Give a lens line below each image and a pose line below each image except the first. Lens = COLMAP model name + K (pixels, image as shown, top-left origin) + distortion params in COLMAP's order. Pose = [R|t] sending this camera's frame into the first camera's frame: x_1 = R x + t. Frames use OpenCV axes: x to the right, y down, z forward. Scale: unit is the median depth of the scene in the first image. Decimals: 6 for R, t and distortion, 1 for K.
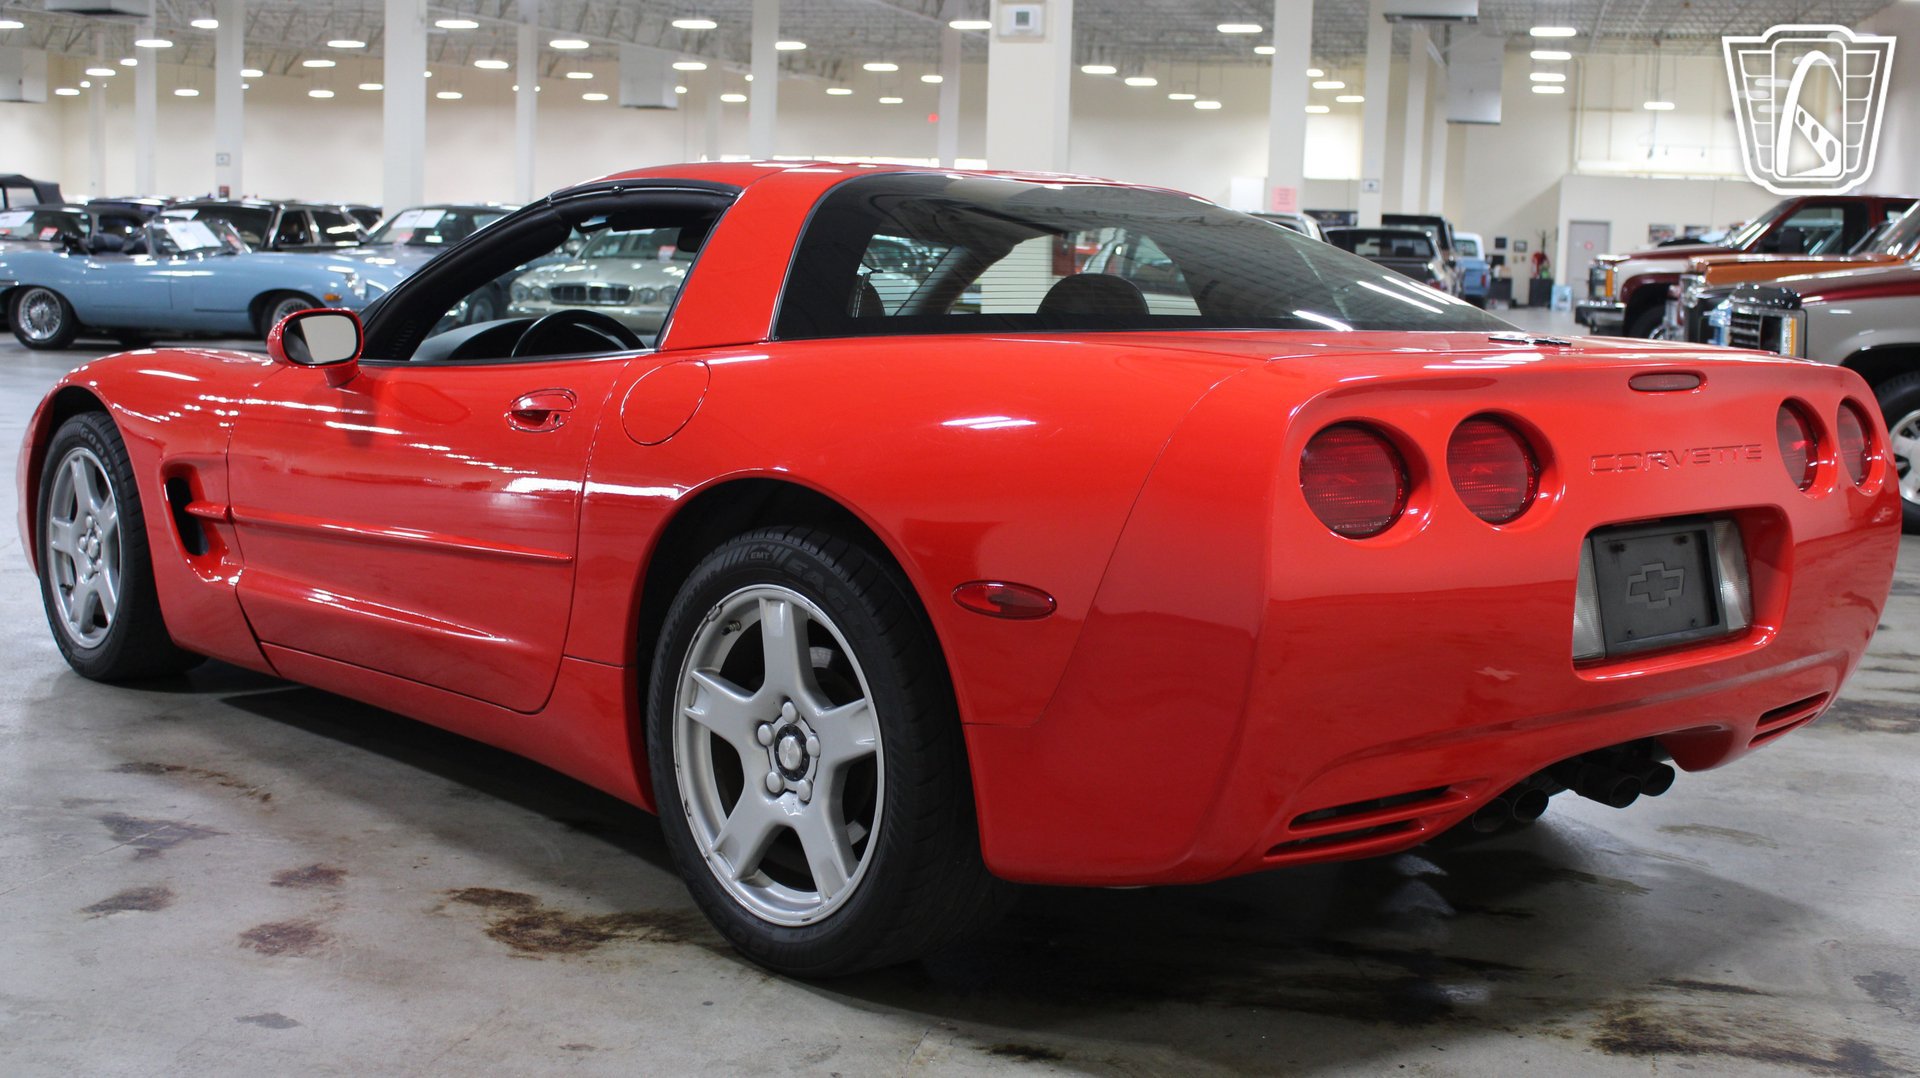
lens RADIAL K [[2311.4, 0, 960.0], [0, 2311.4, 539.0], [0, 0, 1]] dist [-0.089458, 0.087378]
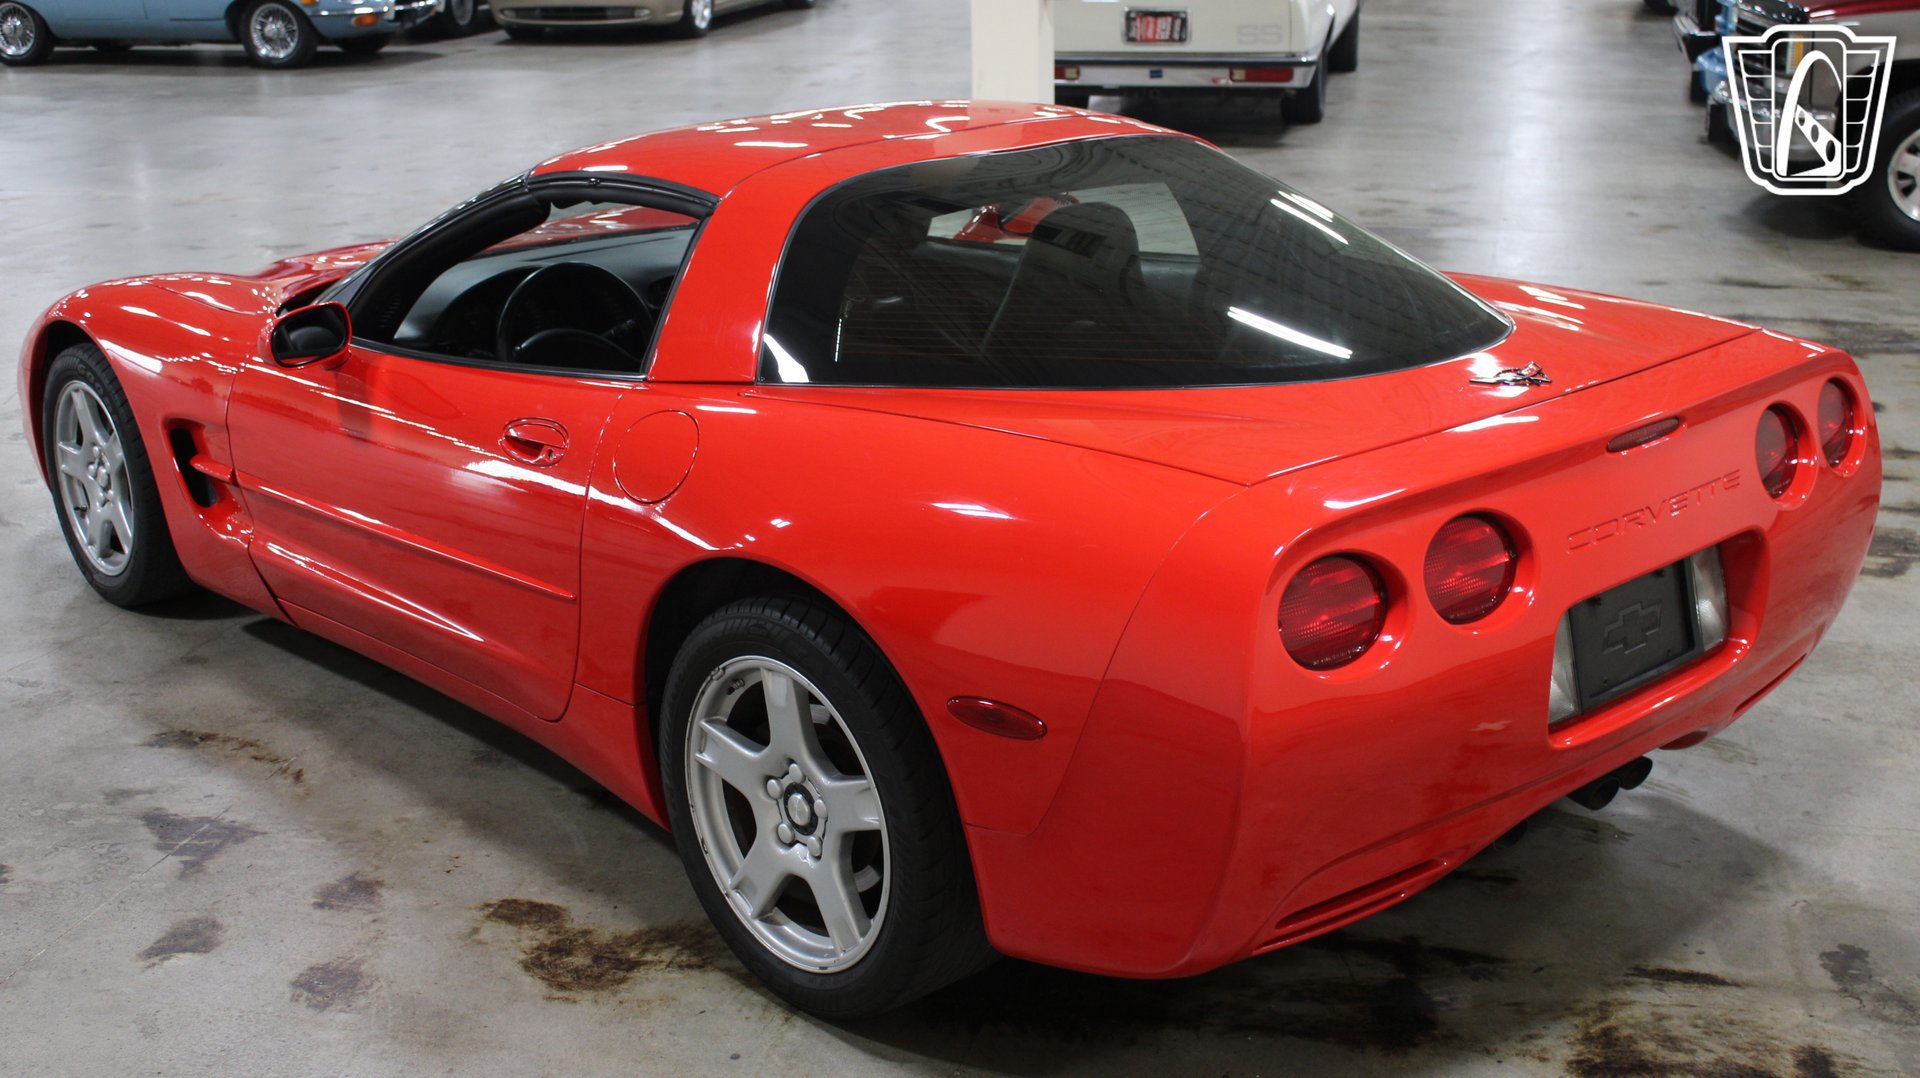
lens RADIAL K [[2311.4, 0, 960.0], [0, 2311.4, 539.0], [0, 0, 1]] dist [-0.089458, 0.087378]
pose [[0.999012, -0.043345, -0.009812, 0.013733], [0.044410, 0.981974, 0.183726, -0.204180], [0.001672, -0.183980, 0.982928, -0.001345]]
